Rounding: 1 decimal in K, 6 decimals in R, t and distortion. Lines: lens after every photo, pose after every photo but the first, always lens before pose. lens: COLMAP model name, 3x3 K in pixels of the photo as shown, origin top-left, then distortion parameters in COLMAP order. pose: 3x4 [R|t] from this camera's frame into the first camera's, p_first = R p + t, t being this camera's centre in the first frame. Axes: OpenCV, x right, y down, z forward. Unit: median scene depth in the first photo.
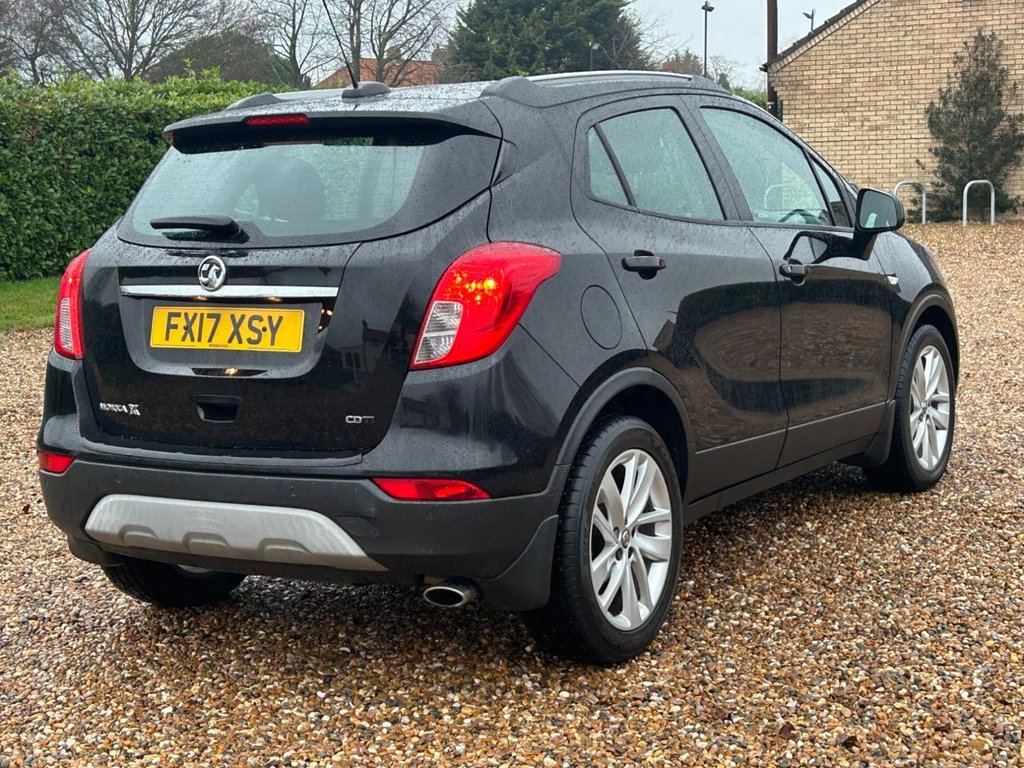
lens RADIAL K [[1450.7, 0, 512.0], [0, 1450.7, 384.0], [0, 0, 1]] dist [0.186550, -0.518501]
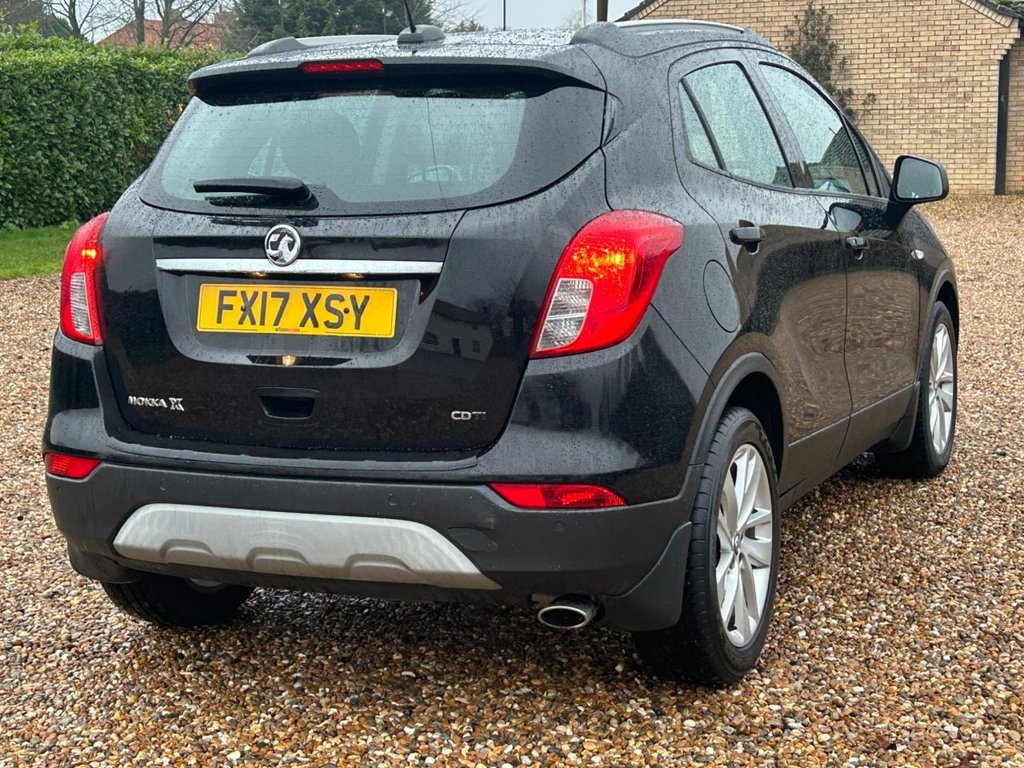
lens RADIAL K [[1472.2, 0, 506.1], [0, 1472.2, 389.7], [0, 0, 1]] dist [0.212800, -0.662317]
pose [[0.992882, -0.007248, 0.118885, -0.174102], [0.004656, 0.999746, 0.022063, -0.009488], [-0.119015, -0.021353, 0.992663, 0.119295]]
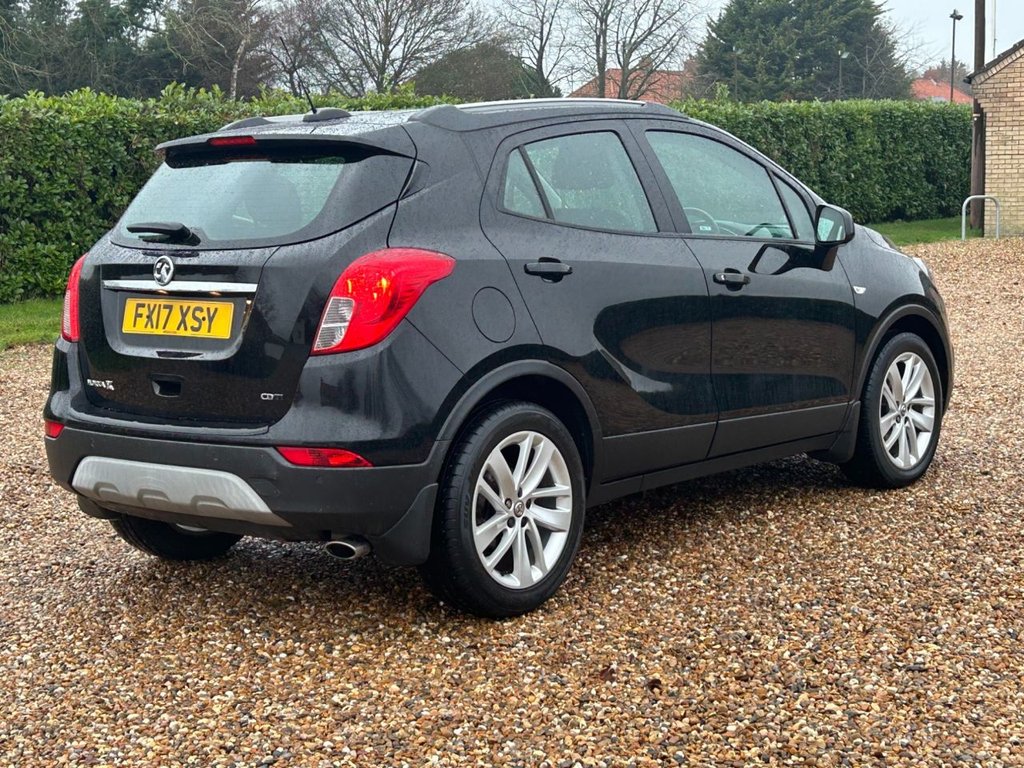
lens RADIAL K [[1425.9, 0, 540.2], [0, 1425.9, 385.0], [0, 0, 1]] dist [0.168366, -0.391177]
pose [[0.991823, 0.025630, -0.125020, 0.238152], [-0.026122, 0.999656, -0.002296, 0.011192], [0.124919, 0.005543, 0.992152, -0.114640]]
